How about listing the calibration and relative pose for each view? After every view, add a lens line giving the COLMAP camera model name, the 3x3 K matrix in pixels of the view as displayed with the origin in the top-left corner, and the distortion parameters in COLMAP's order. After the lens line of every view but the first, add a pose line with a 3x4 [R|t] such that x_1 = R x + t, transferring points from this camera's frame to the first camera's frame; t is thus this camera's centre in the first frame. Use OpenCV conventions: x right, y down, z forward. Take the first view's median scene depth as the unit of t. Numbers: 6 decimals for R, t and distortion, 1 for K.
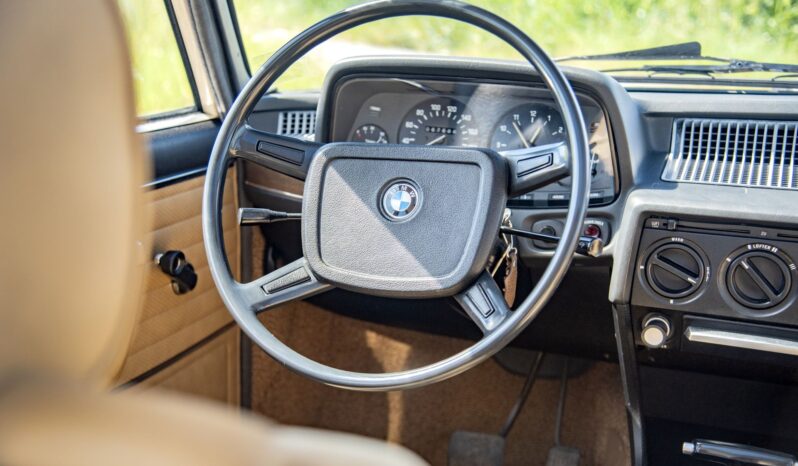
lens RADIAL K [[1085.5, 0, 399.0], [0, 1085.5, 233.0], [0, 0, 1]] dist [0.031396, 0.042738]
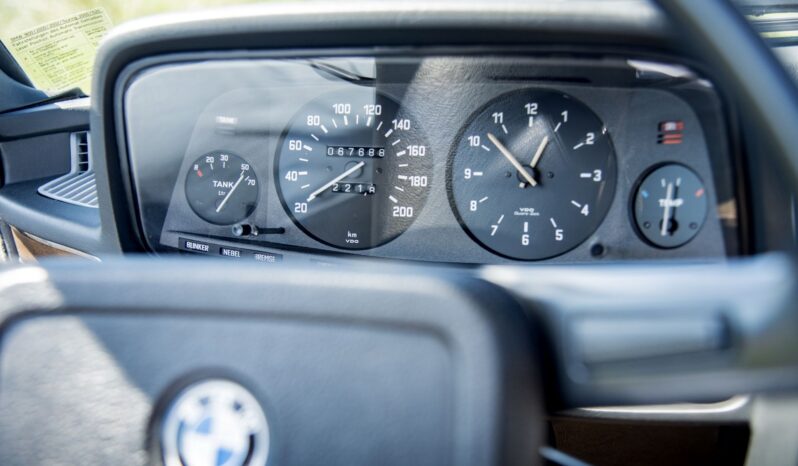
lens RADIAL K [[841.0, 0, 399.0], [0, 841.0, 233.0], [0, 0, 1]] dist [0.006564, 0.008654]
pose [[0.996041, -0.078334, 0.042024, 0.039469], [0.075481, 0.994983, 0.065659, -0.081077], [-0.046957, -0.062227, 0.996957, 0.593314]]
